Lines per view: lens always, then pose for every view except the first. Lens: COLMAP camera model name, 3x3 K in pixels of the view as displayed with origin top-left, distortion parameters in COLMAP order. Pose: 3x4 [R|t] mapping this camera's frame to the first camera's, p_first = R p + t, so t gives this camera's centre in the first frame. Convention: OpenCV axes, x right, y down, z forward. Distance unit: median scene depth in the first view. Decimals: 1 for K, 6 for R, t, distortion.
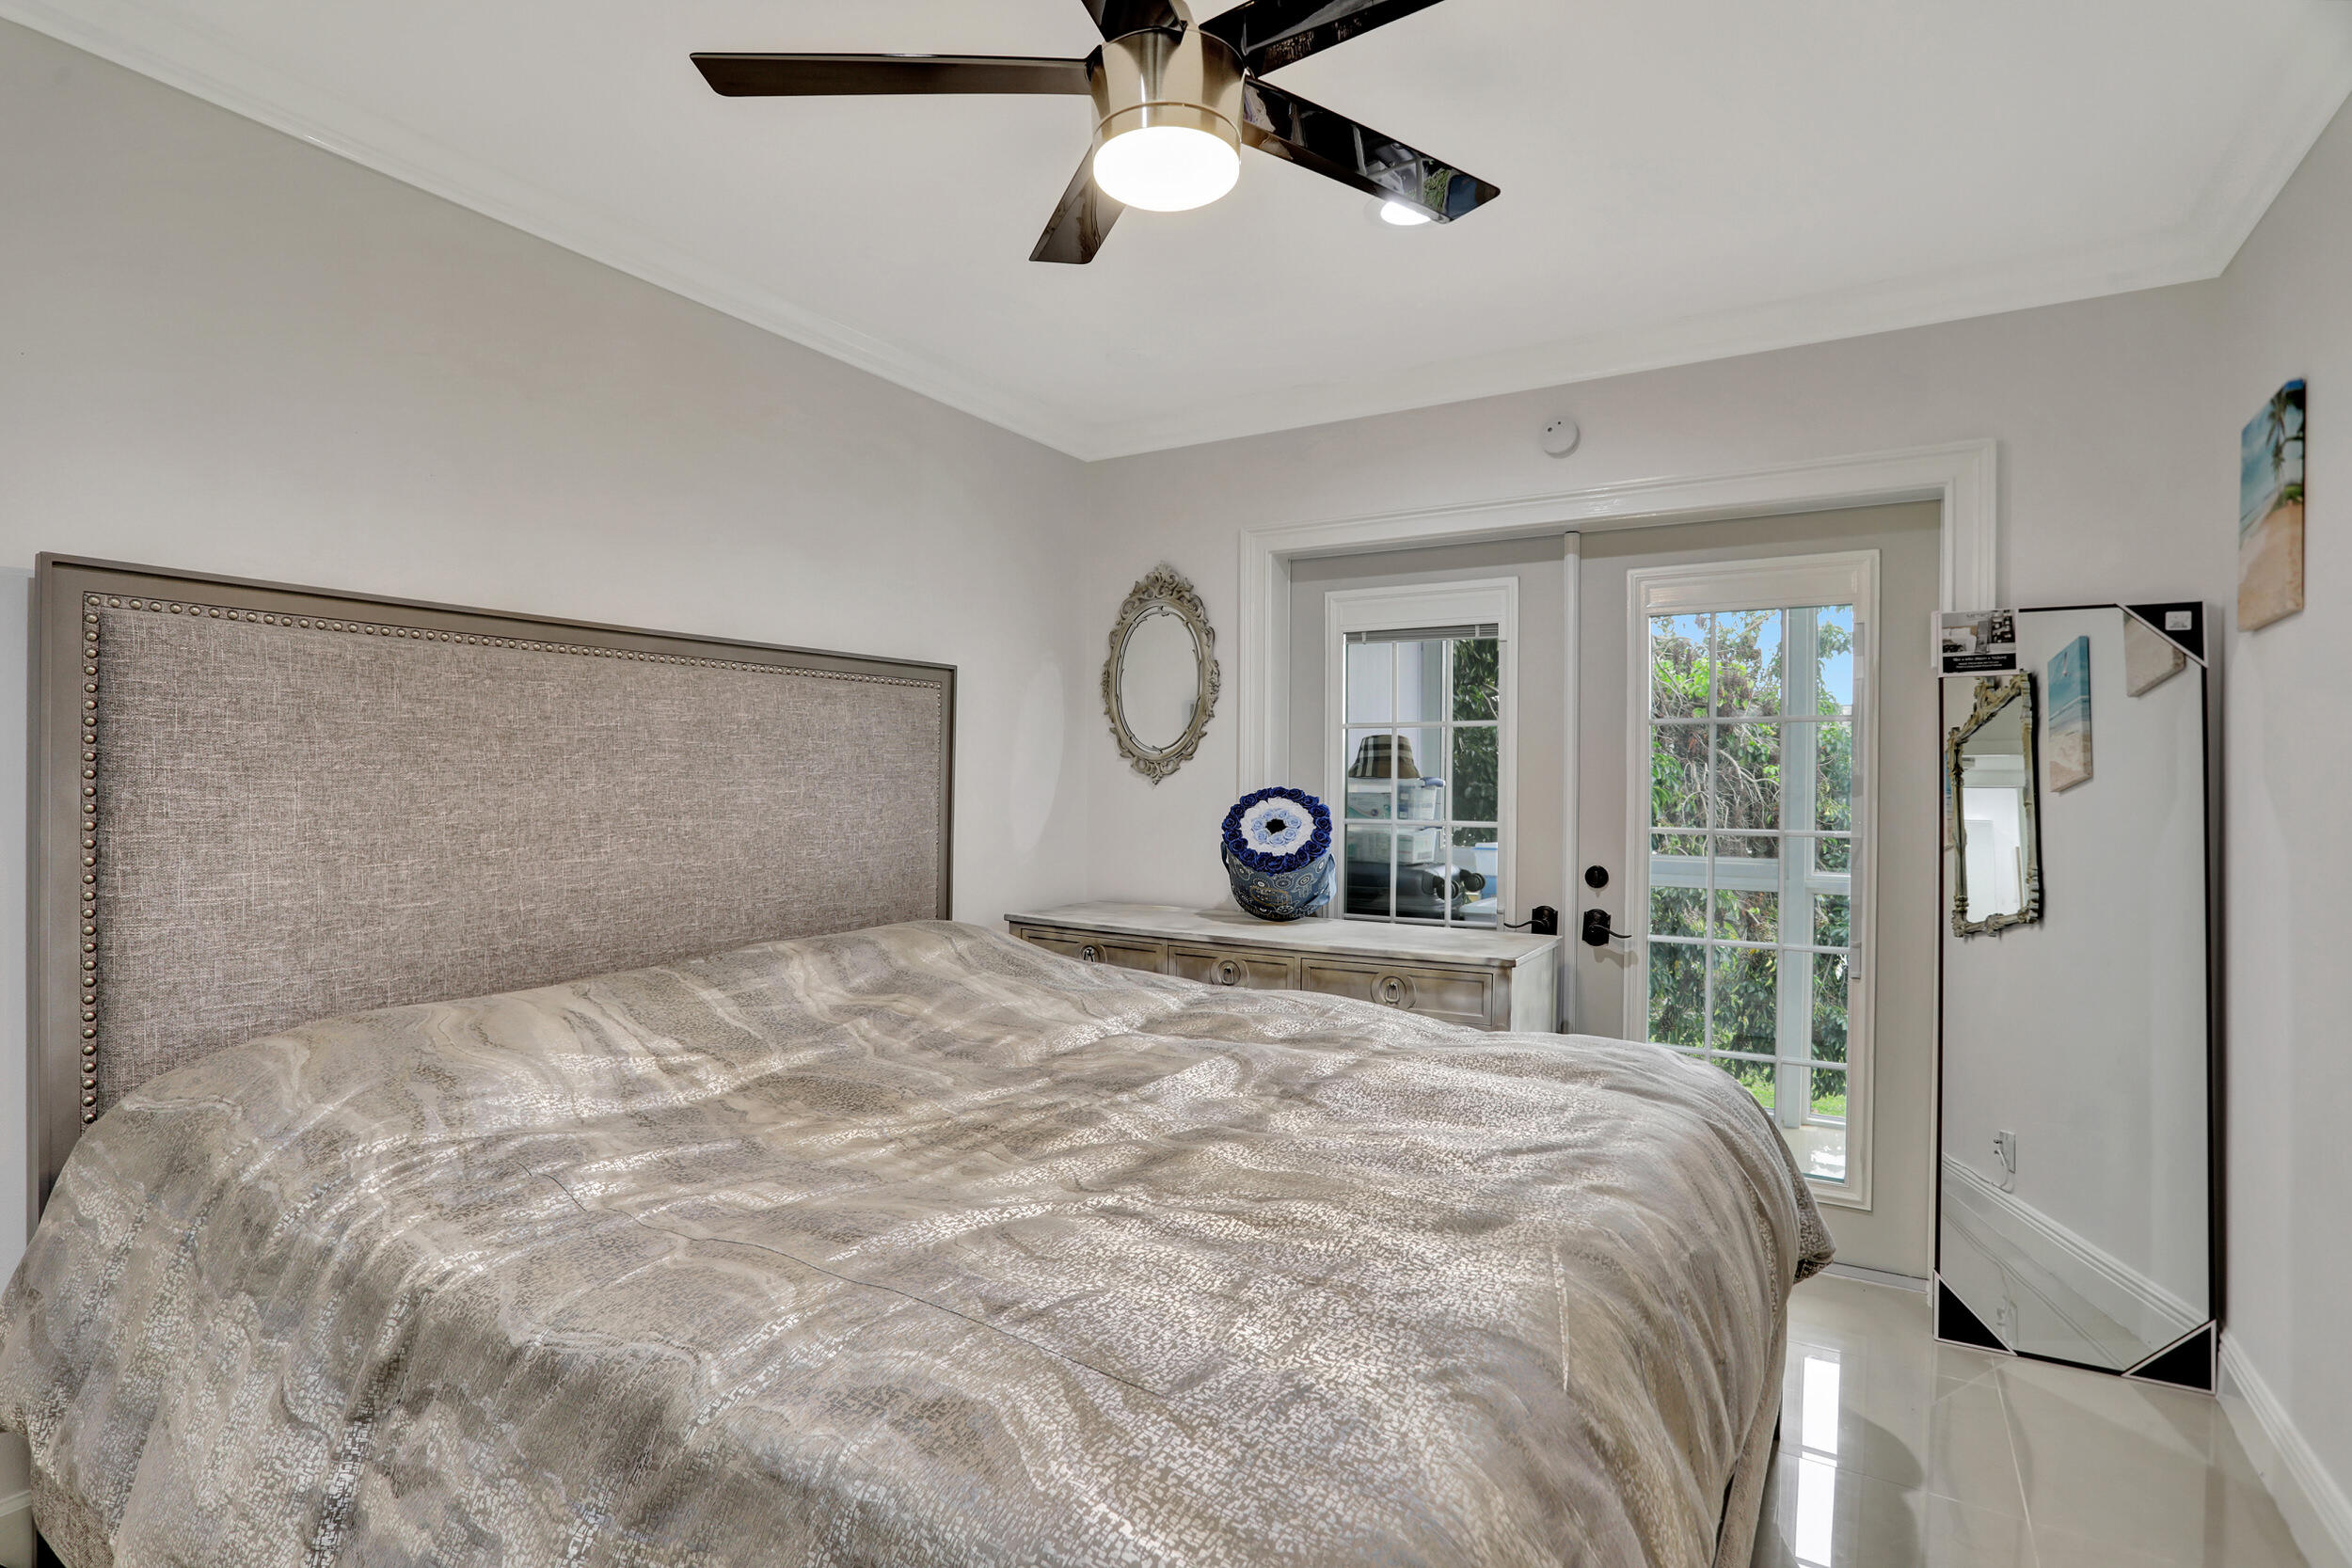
lens RADIAL K [[1153.2, 0, 1122.7], [0, 1153.2, 798.5], [0, 0, 1]] dist [-0.066620, 0.036490]
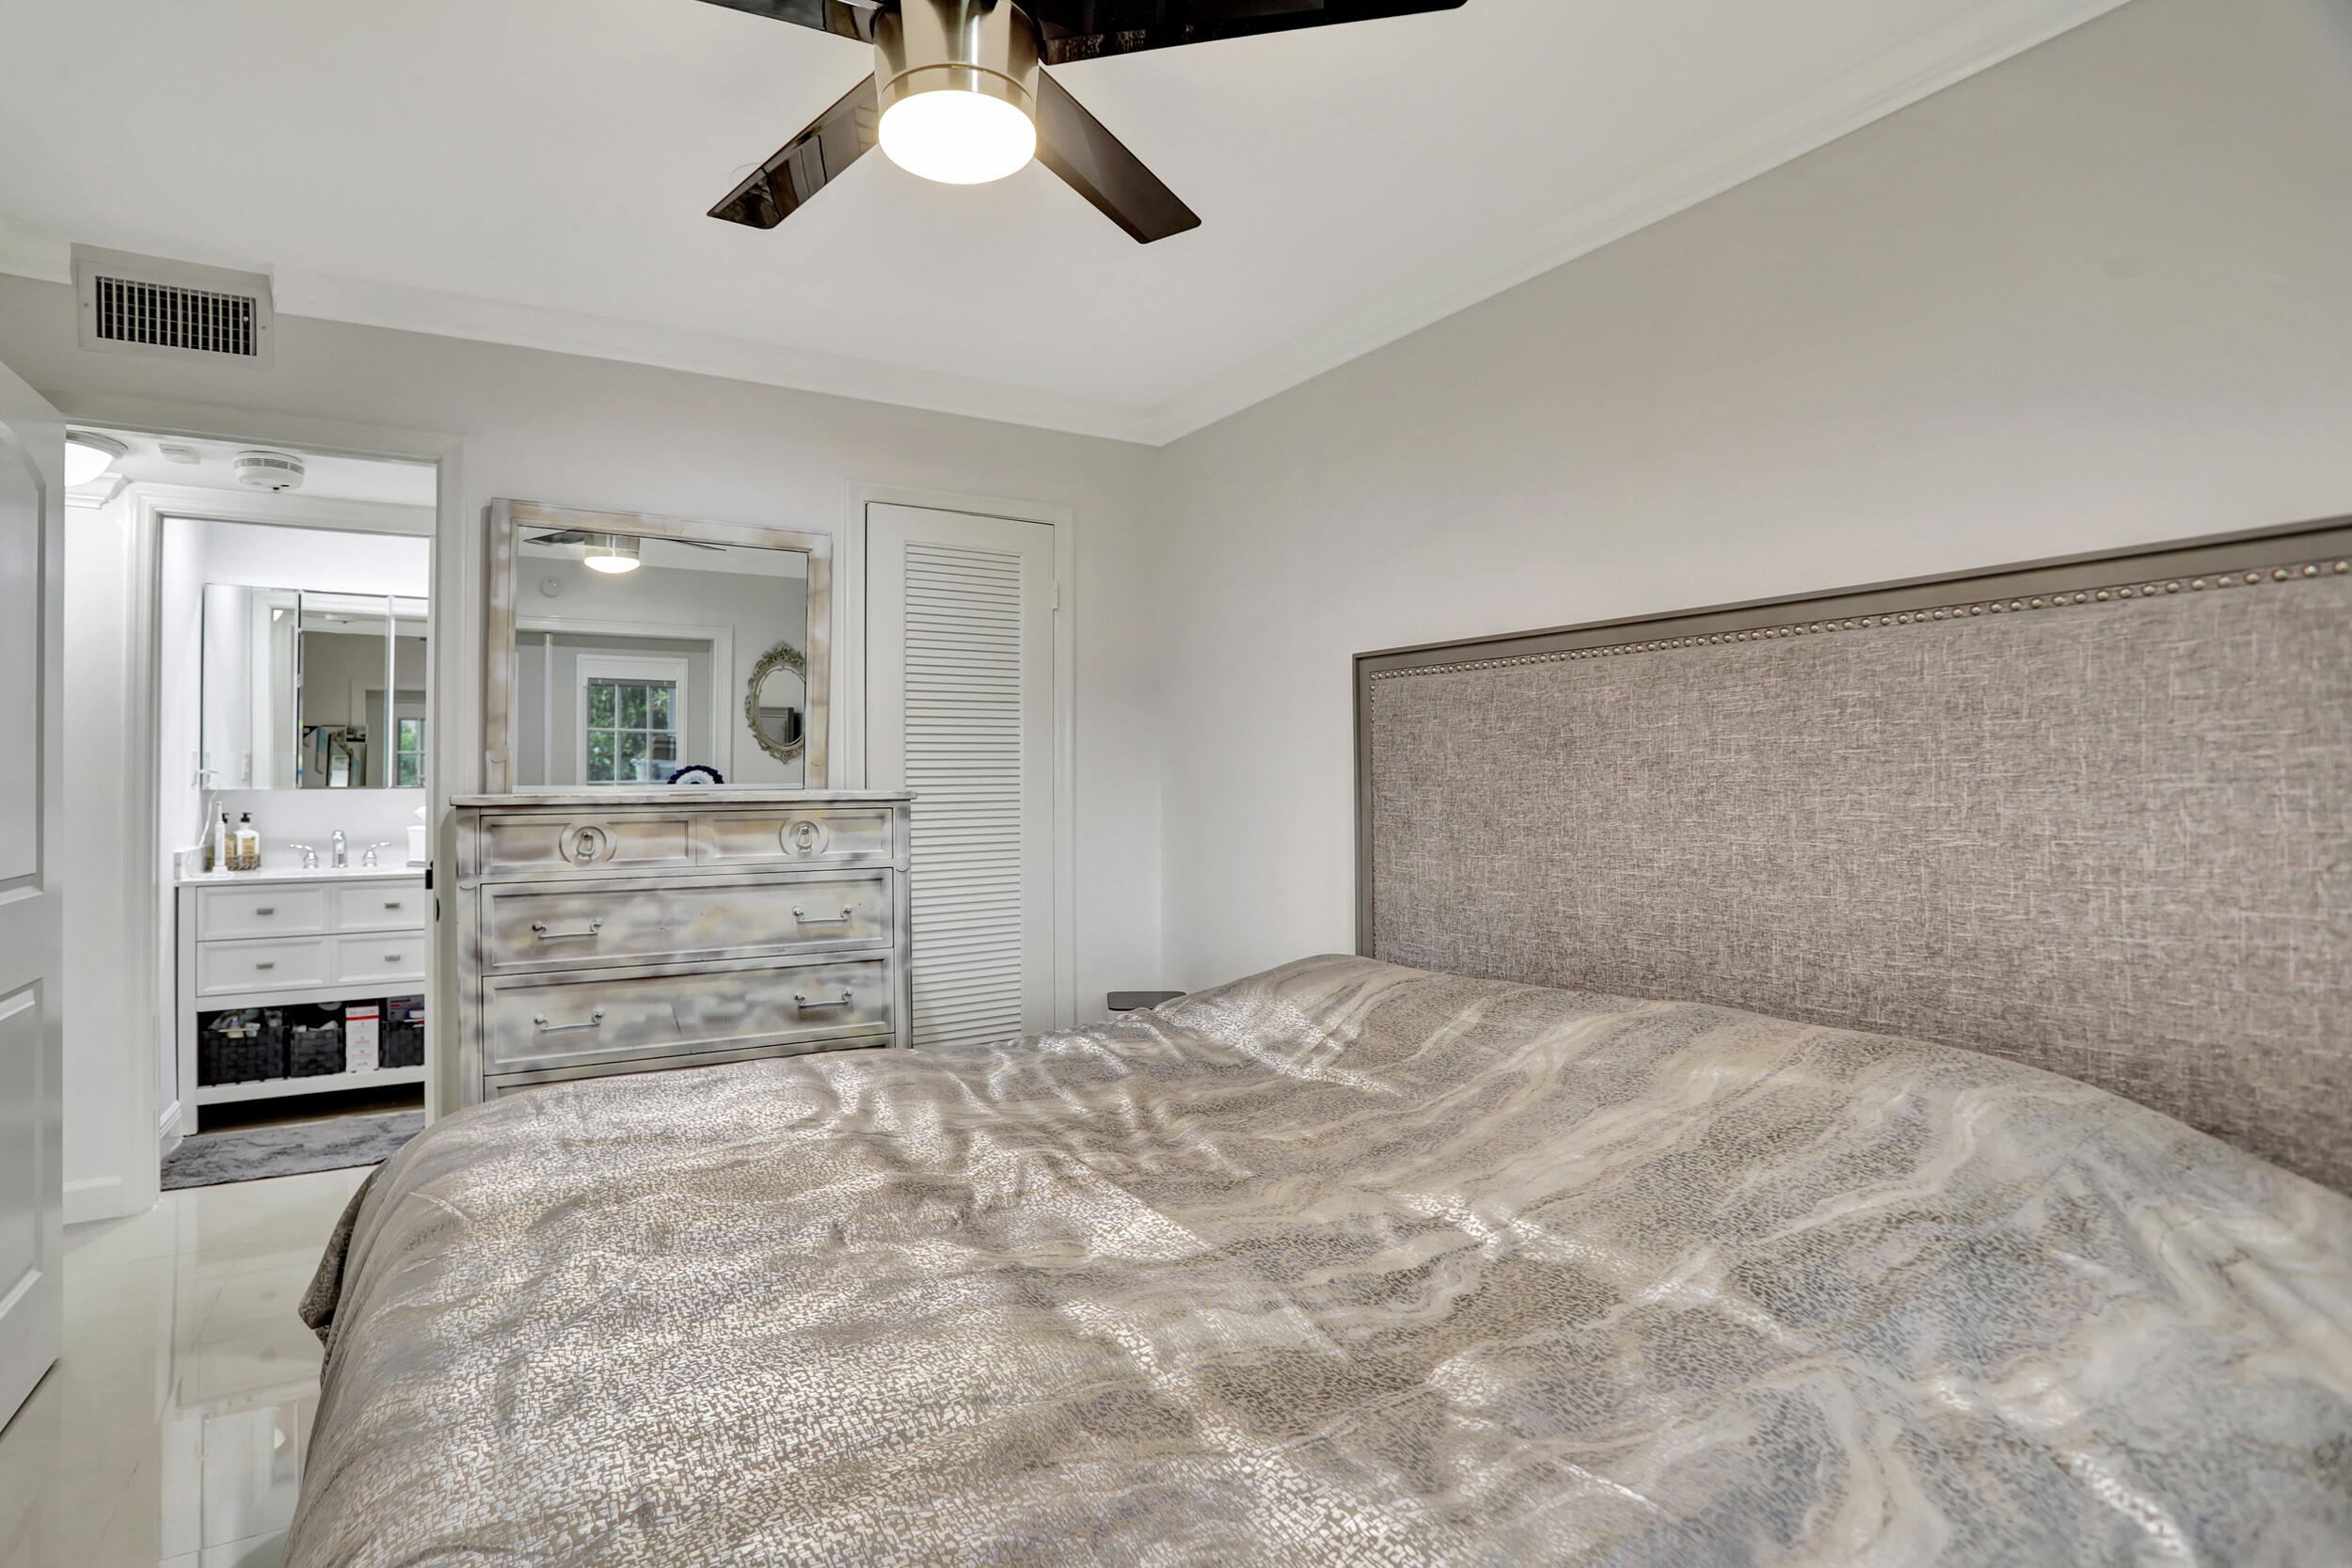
lens RADIAL K [[1152.0, 0, 1132.7], [0, 1152.0, 785.5], [0, 0, 1]] dist [-0.075189, 0.036184]
pose [[-0.429668, 0.001396, -0.902986, 0.742670], [-0.008589, 0.999947, 0.005633, -0.026384], [0.902946, 0.010176, -0.429633, 1.399086]]
